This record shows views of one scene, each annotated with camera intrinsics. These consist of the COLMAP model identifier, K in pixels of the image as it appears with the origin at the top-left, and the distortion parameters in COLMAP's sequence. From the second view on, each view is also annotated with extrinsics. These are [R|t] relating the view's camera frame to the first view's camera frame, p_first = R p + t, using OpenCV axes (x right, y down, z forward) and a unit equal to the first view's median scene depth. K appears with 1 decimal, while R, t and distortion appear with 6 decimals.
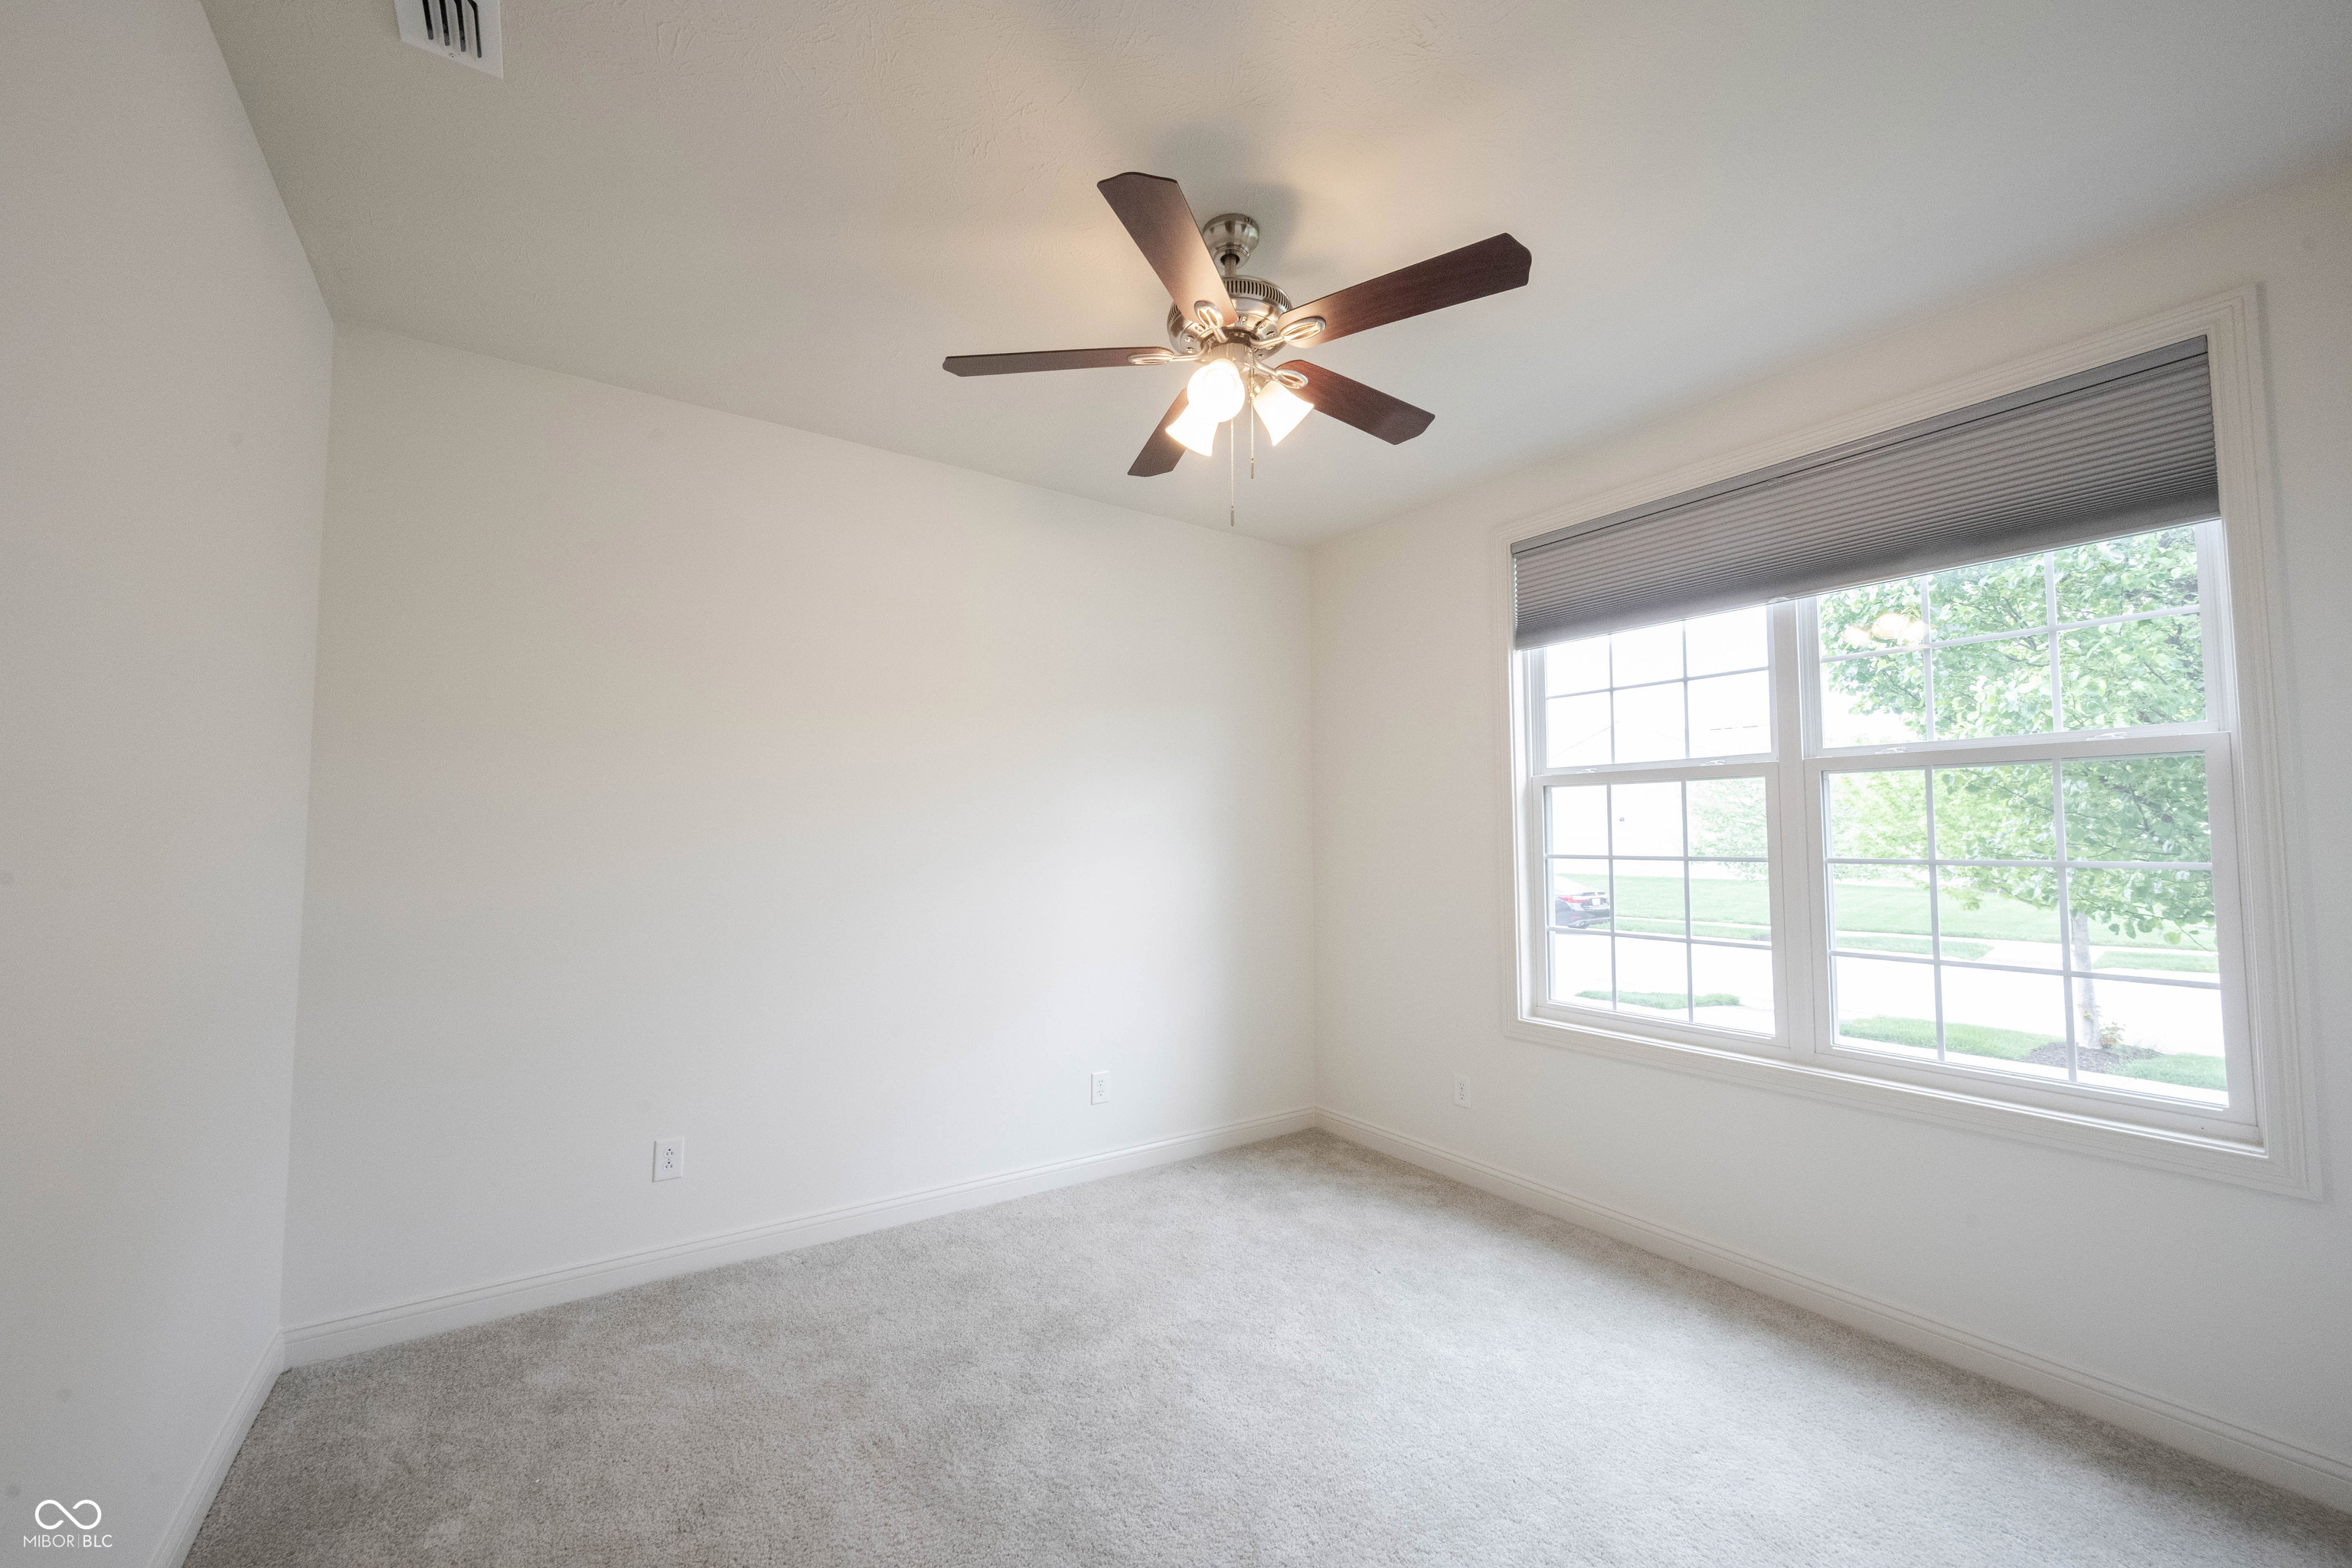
lens RADIAL K [[927.1, 0, 1168.6], [0, 927.1, 788.7], [0, 0, 1]] dist [-0.000625, 0.000050]
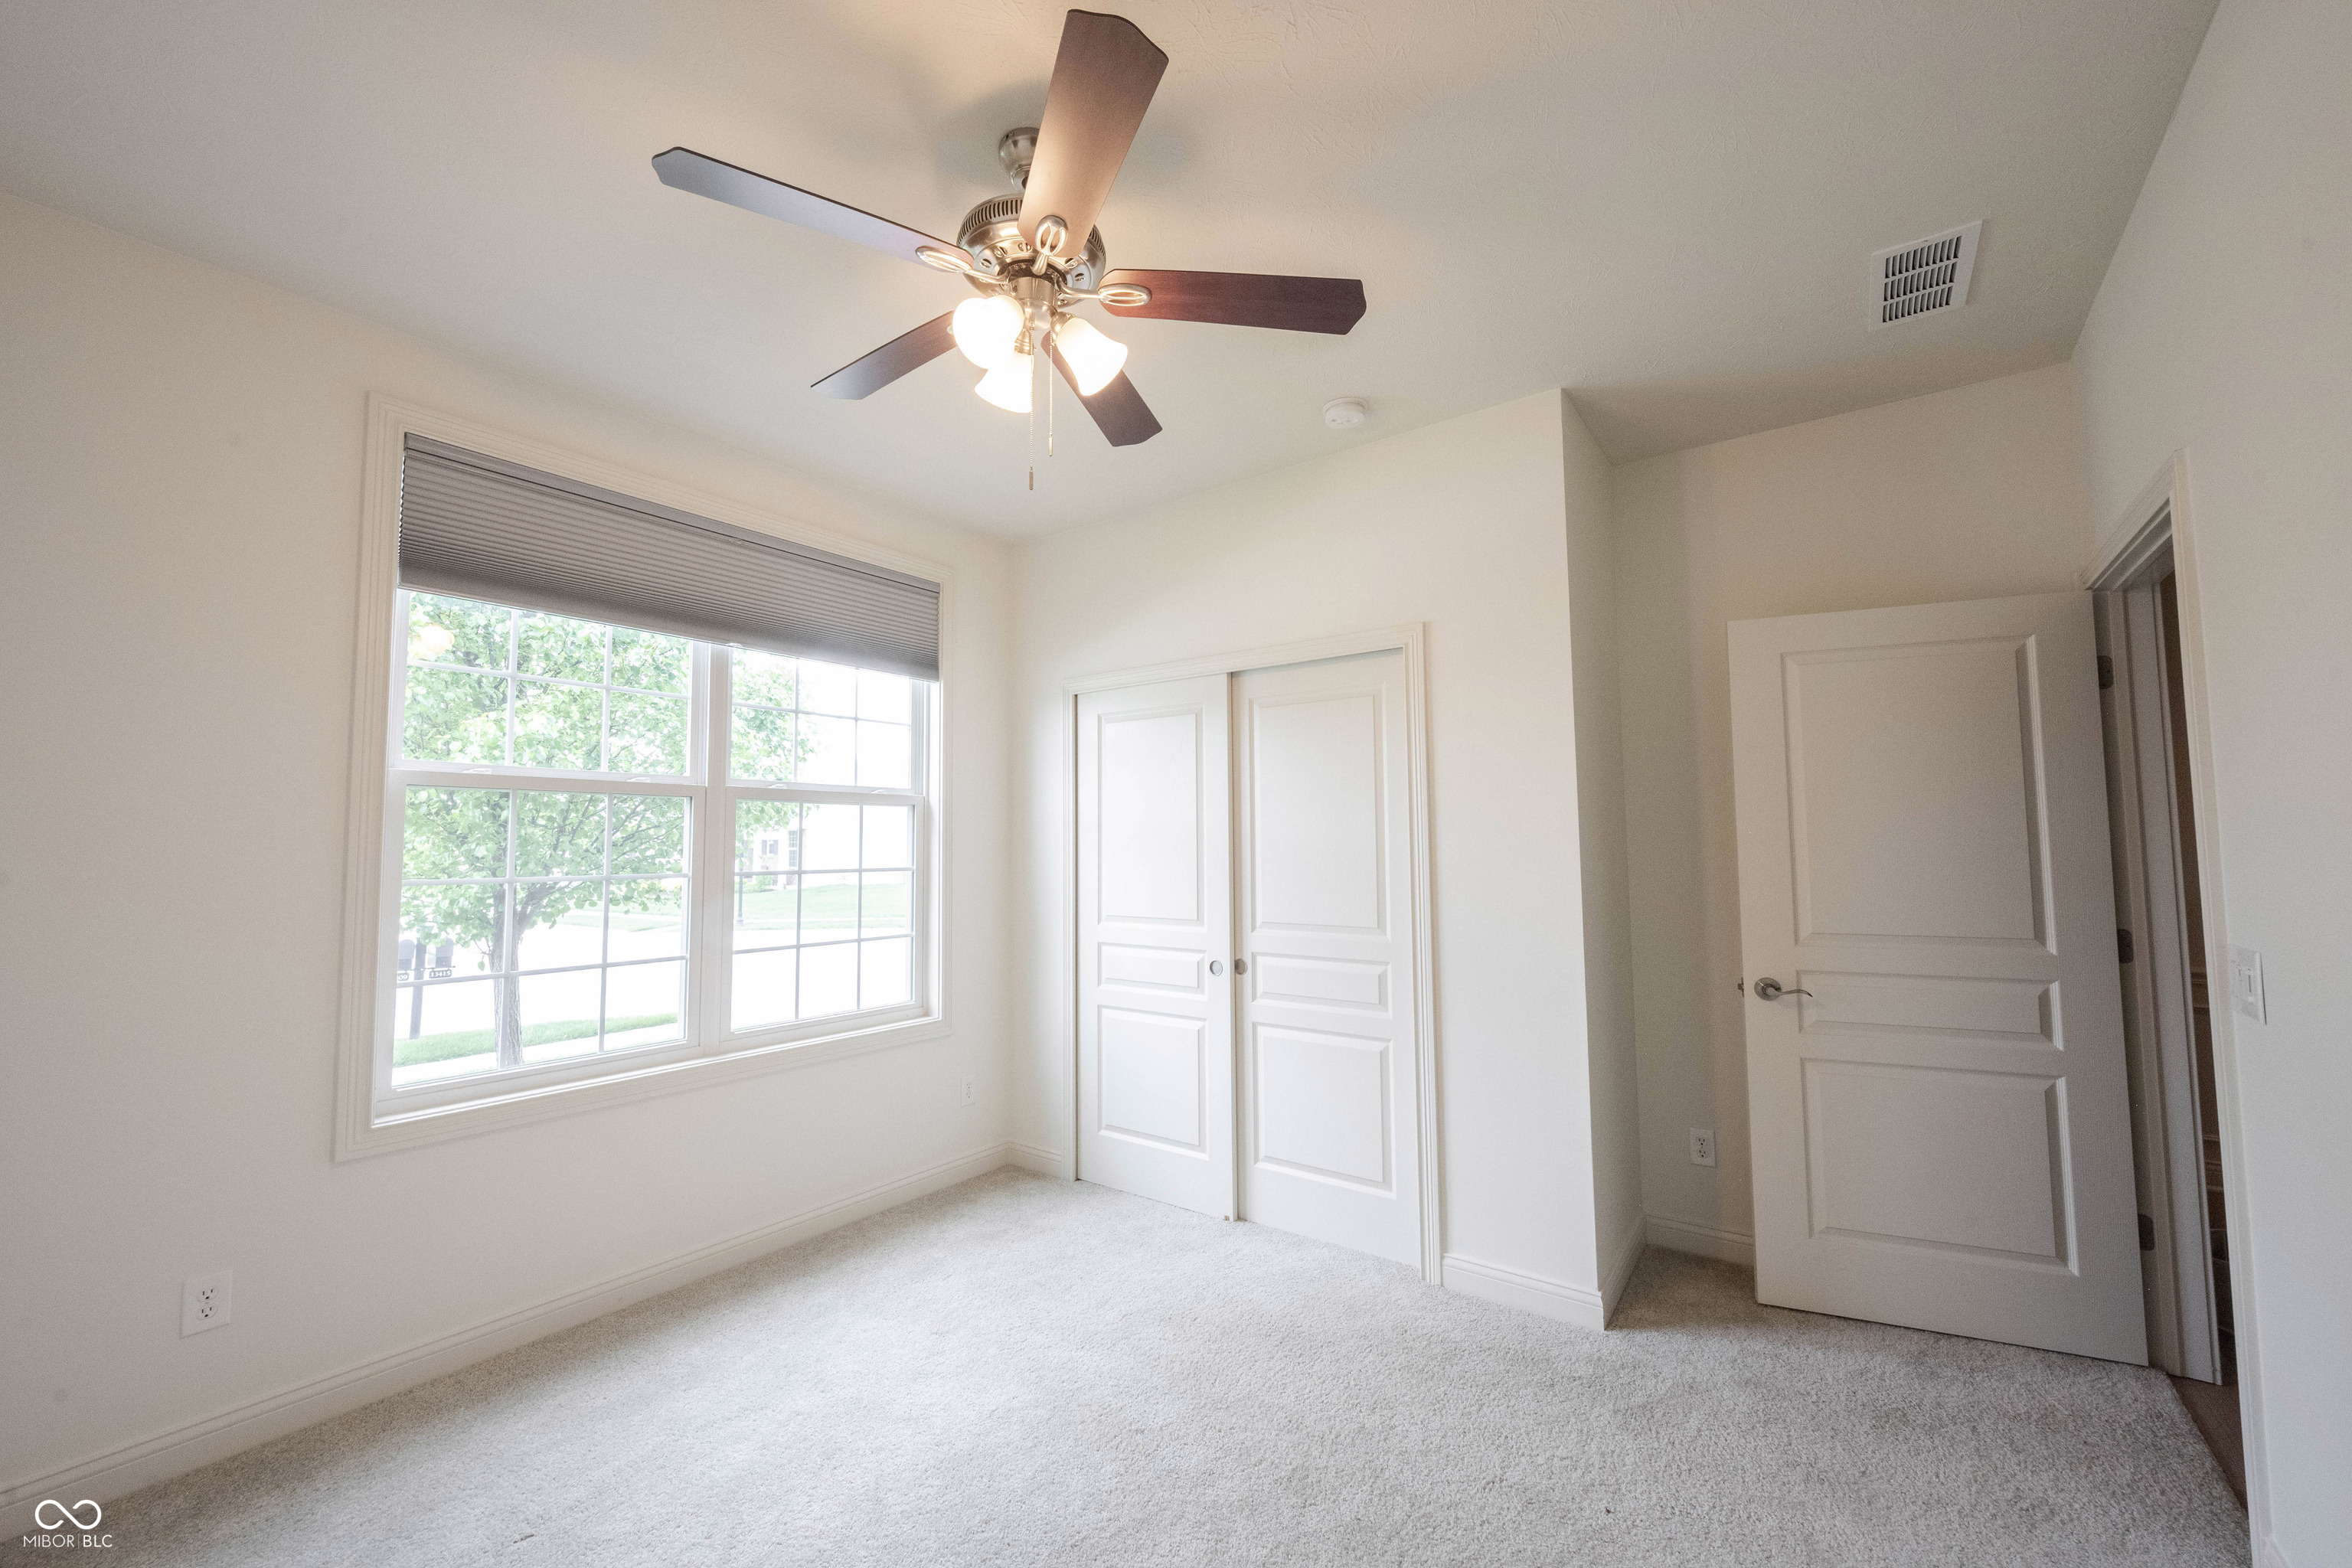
lens RADIAL K [[927.1, 0, 1168.6], [0, 927.1, 788.7], [0, 0, 1]] dist [-0.000625, 0.000050]
pose [[-0.276855, 0.071693, 0.958233, -0.543487], [-0.045316, 0.995129, -0.087546, 0.045843], [-0.959842, -0.067661, -0.272258, 0.760286]]
